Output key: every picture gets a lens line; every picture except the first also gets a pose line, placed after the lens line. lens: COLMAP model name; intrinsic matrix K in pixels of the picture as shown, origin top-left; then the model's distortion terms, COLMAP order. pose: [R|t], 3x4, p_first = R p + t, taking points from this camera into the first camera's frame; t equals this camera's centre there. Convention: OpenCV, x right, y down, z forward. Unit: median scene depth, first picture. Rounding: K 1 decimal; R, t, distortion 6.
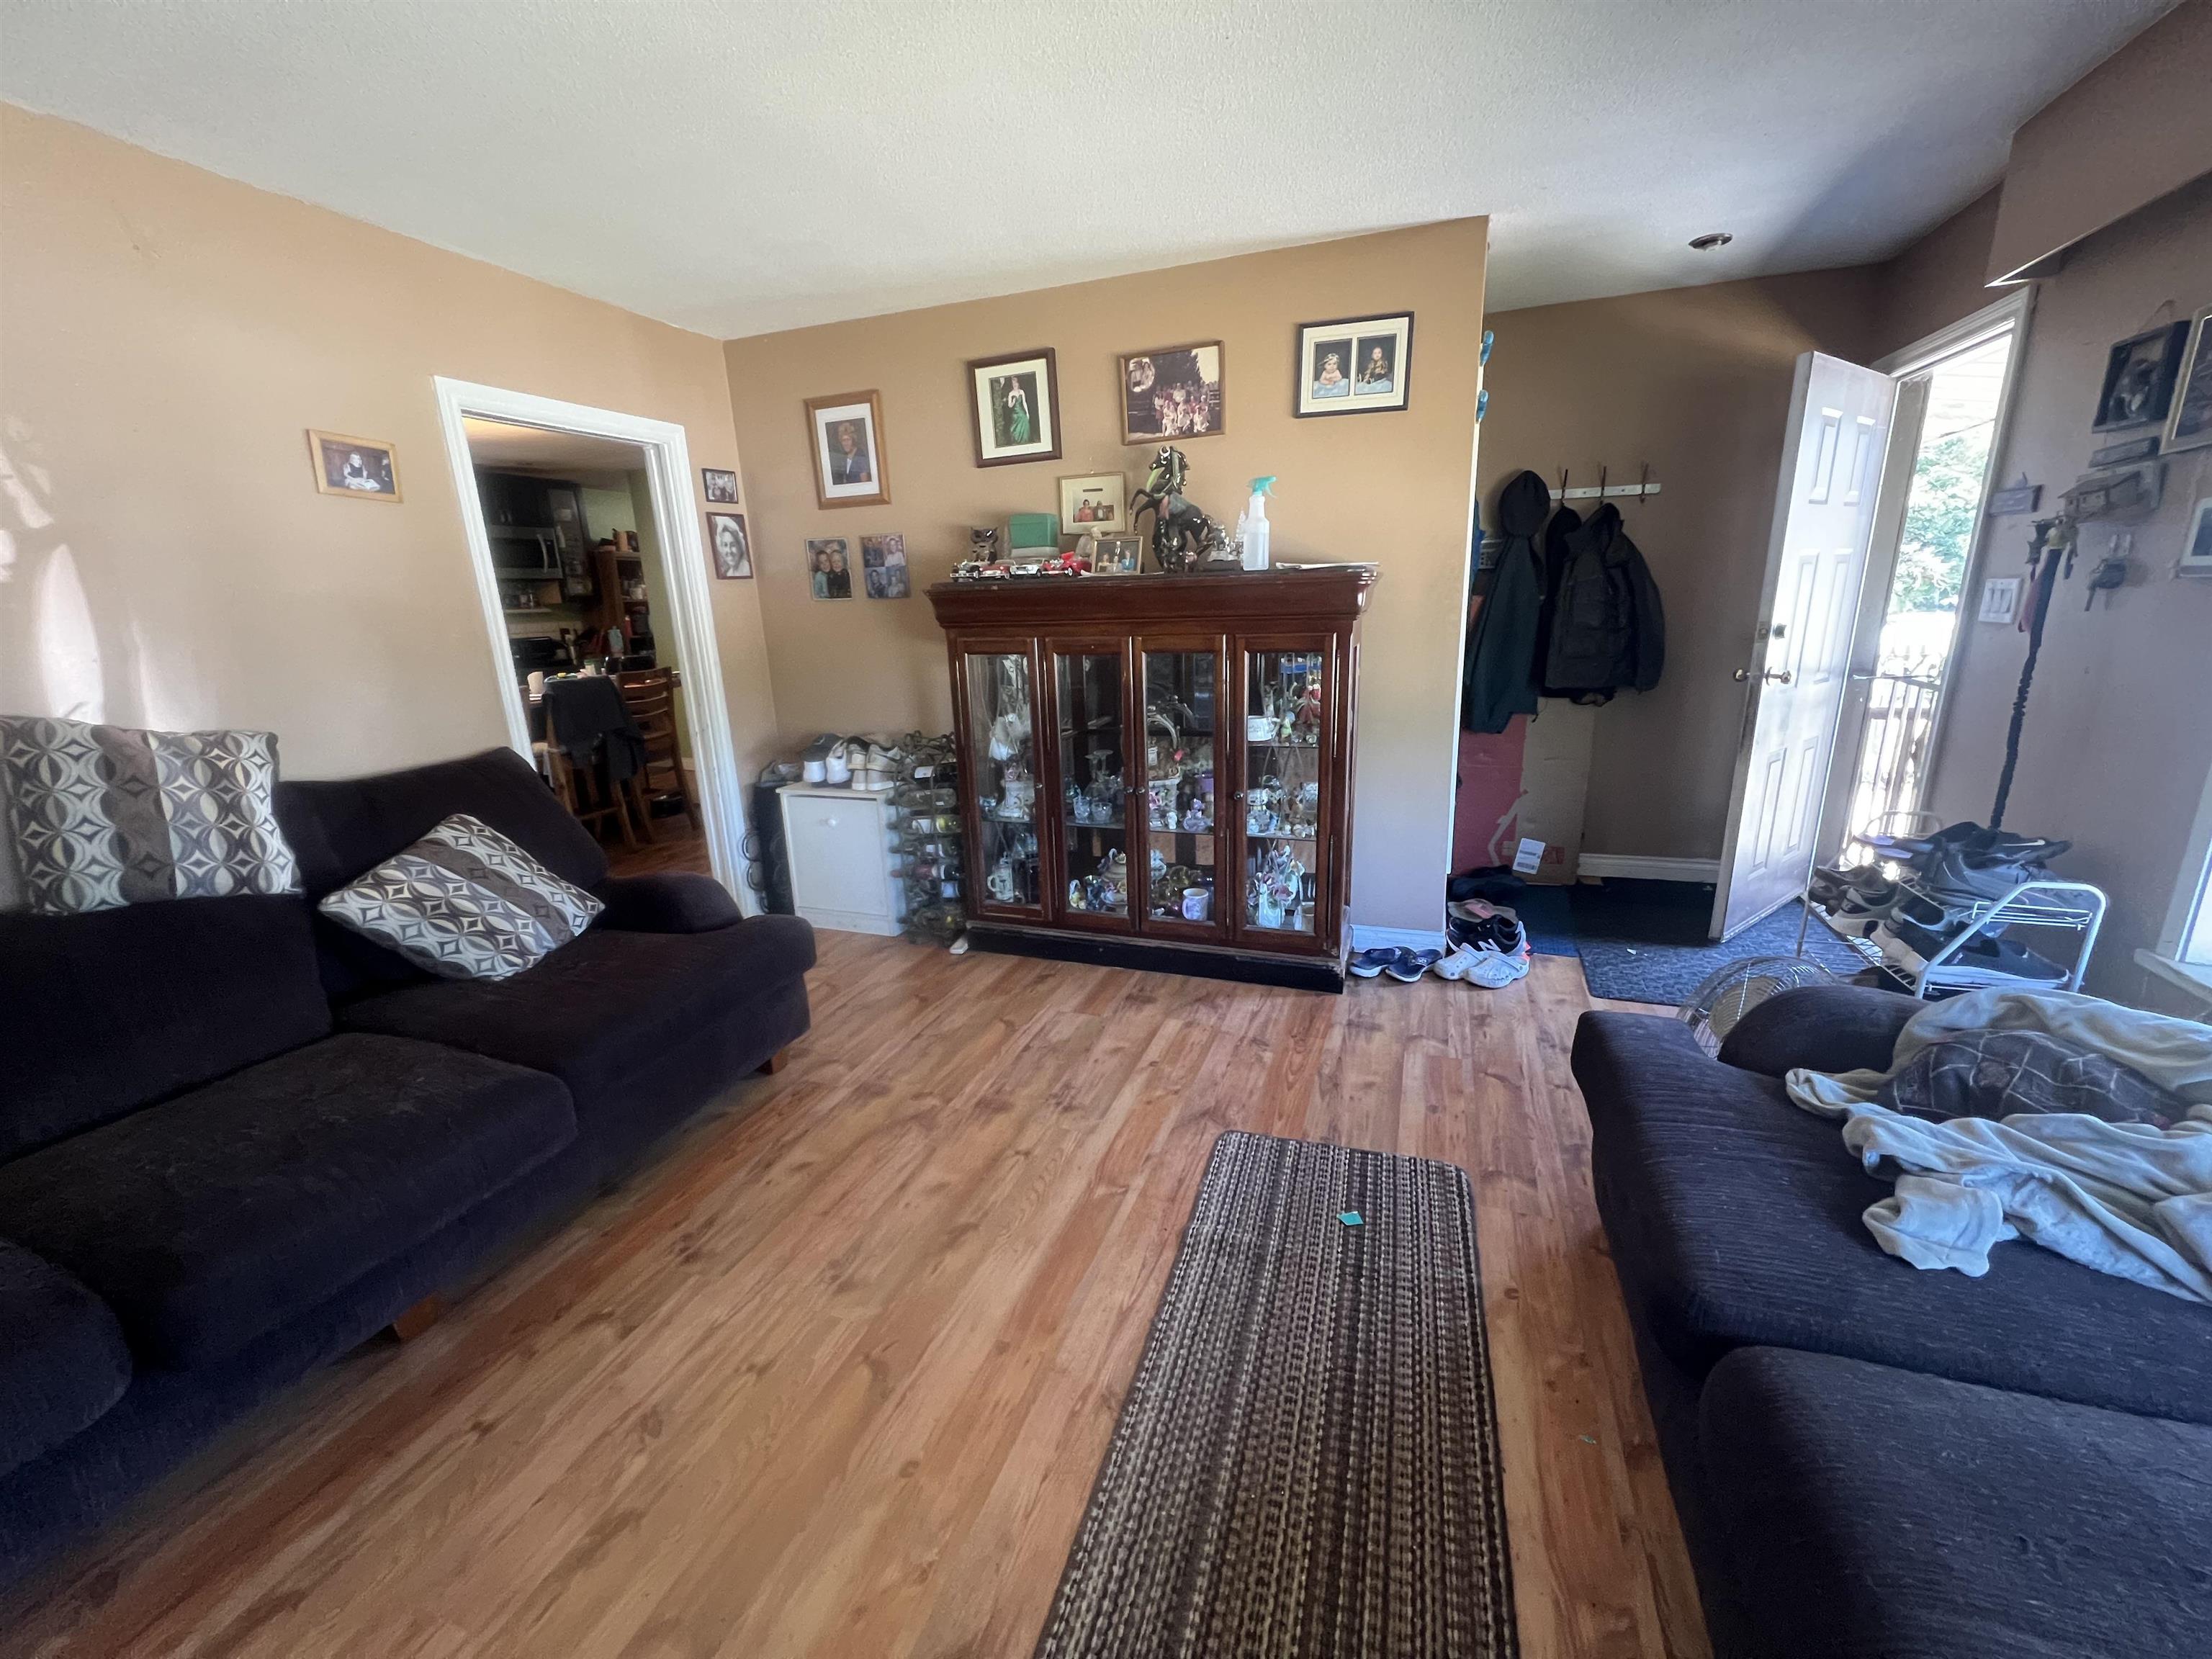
lens RADIAL K [[883.6, 0, 1100.6], [0, 883.6, 825.7], [0, 0, 1]] dist [-0.000997, -0.000314]
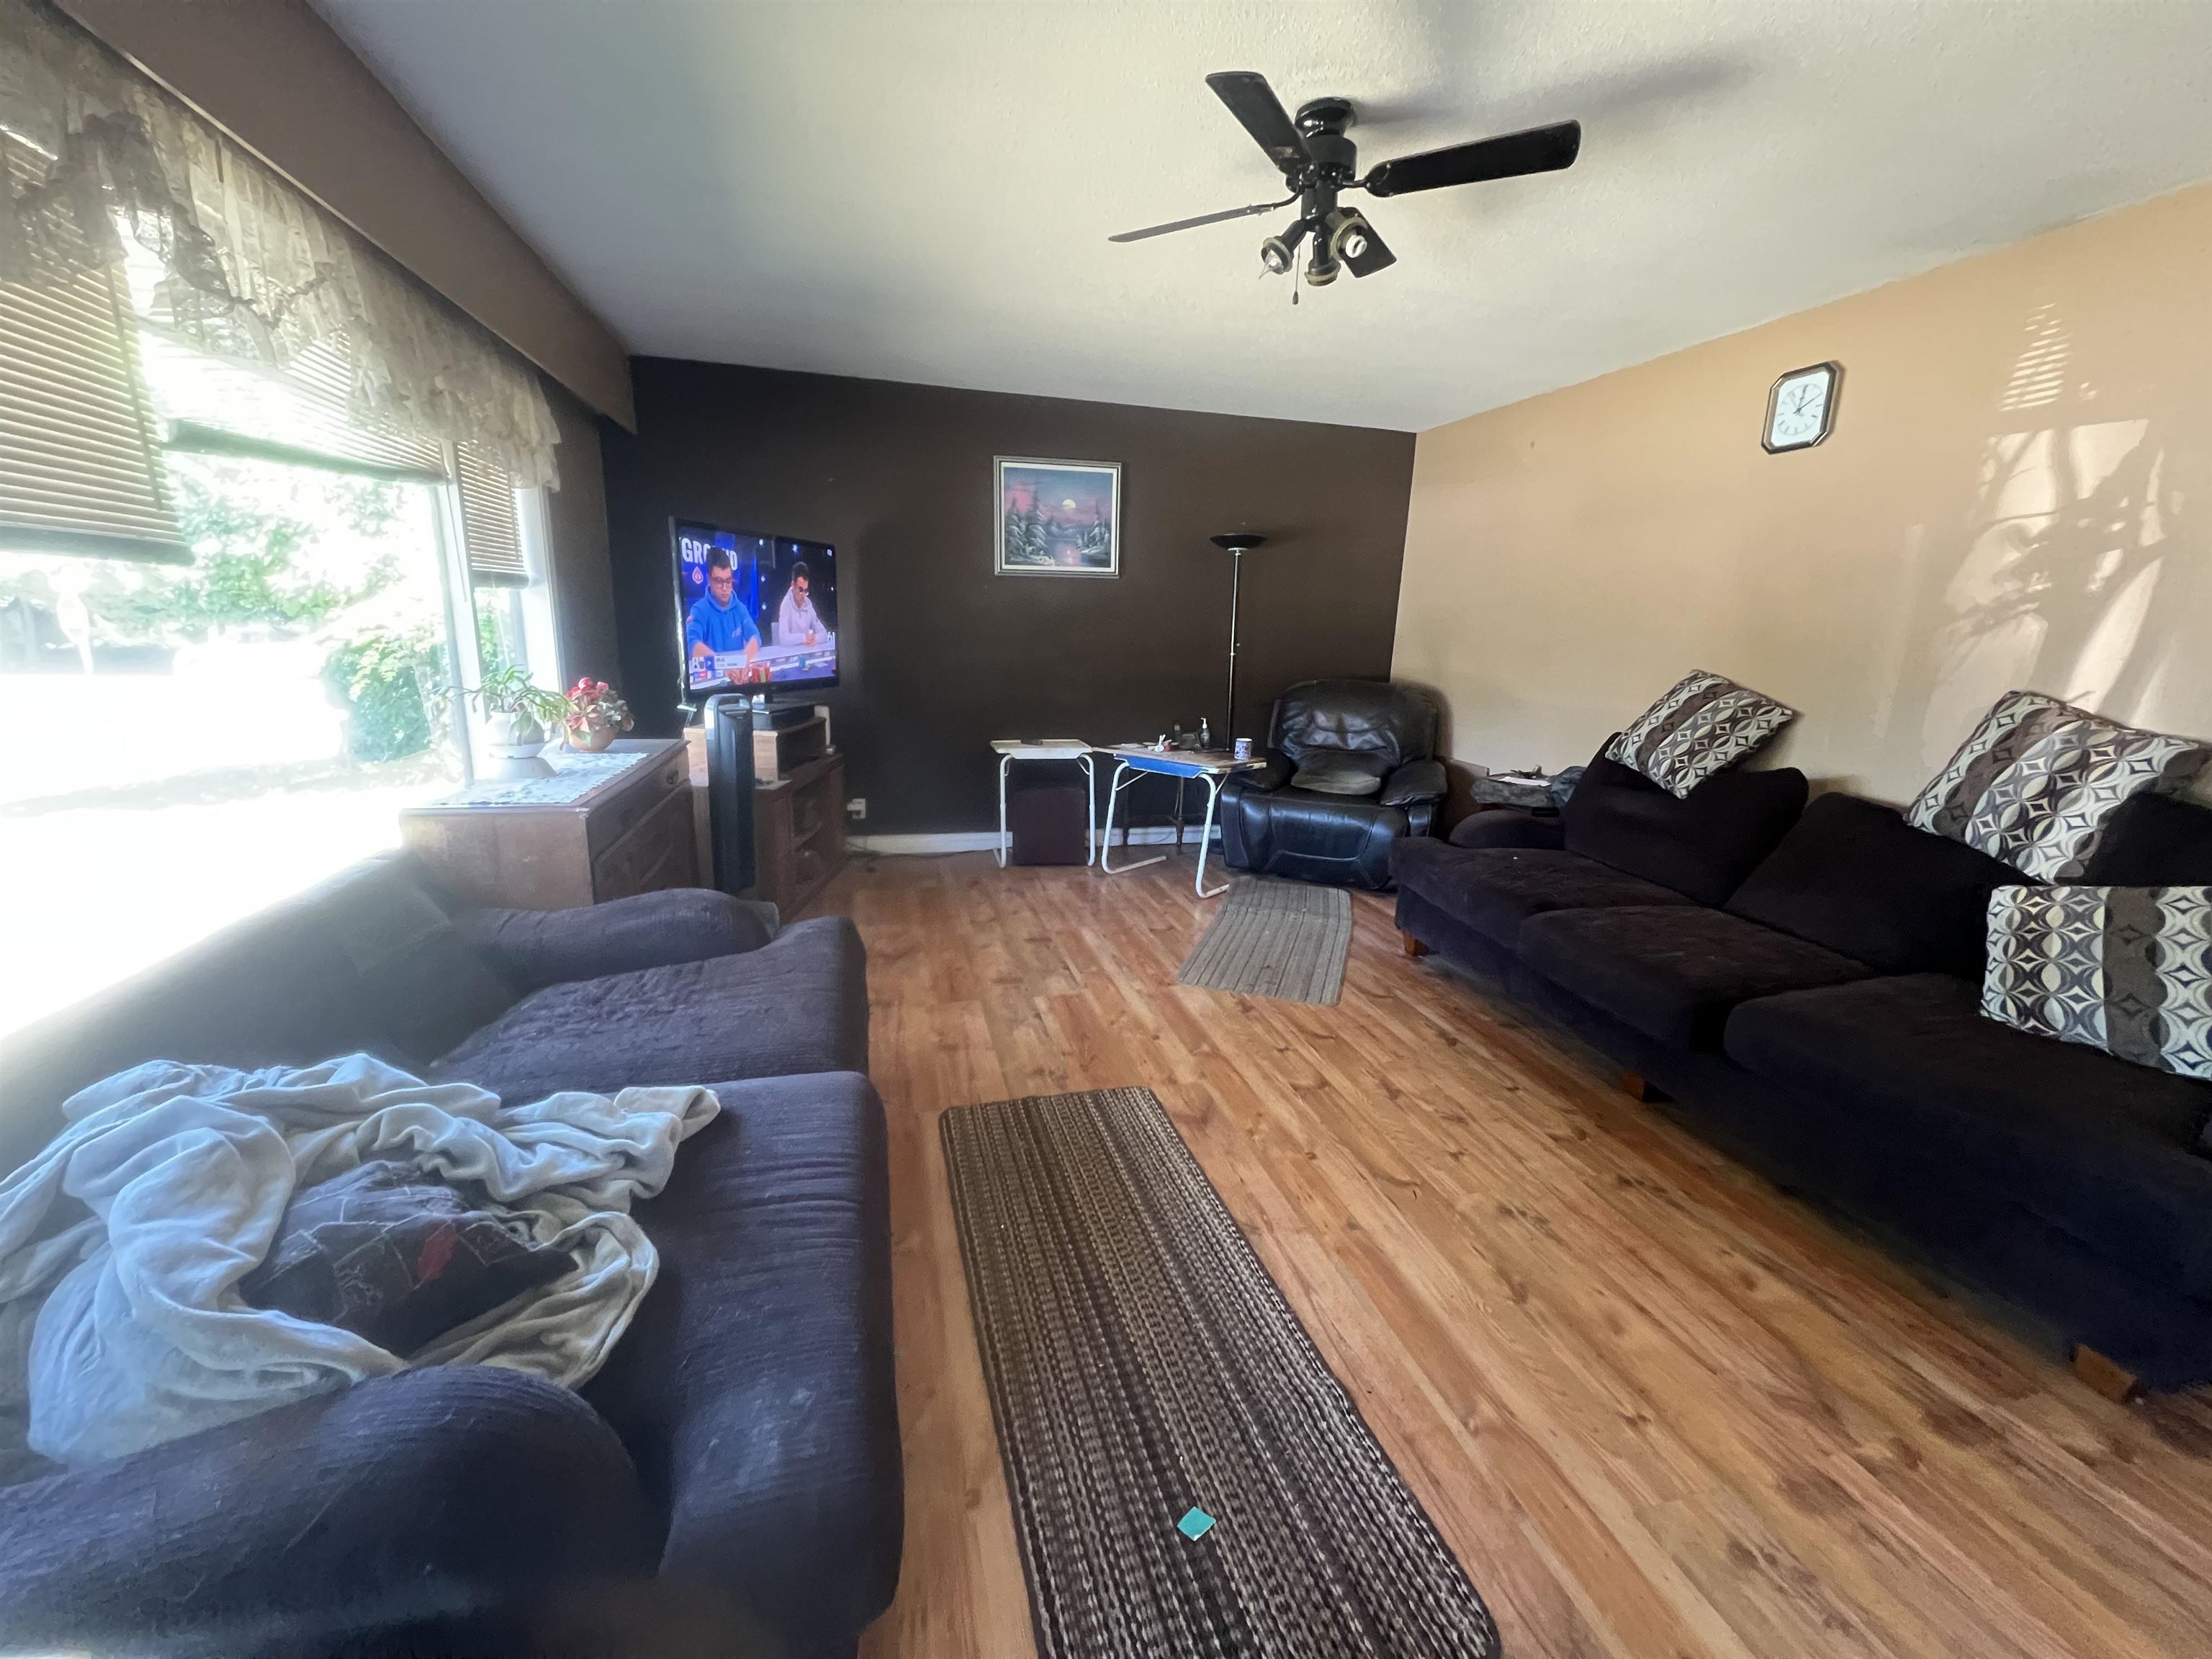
lens RADIAL K [[883.6, 0, 1100.6], [0, 883.6, 825.7], [0, 0, 1]] dist [-0.000997, -0.000314]
pose [[-0.820334, 0.138030, -0.554978, 0.667940], [-0.147551, 0.886495, 0.438583, -0.320729], [0.552523, 0.441672, -0.706855, 1.248717]]
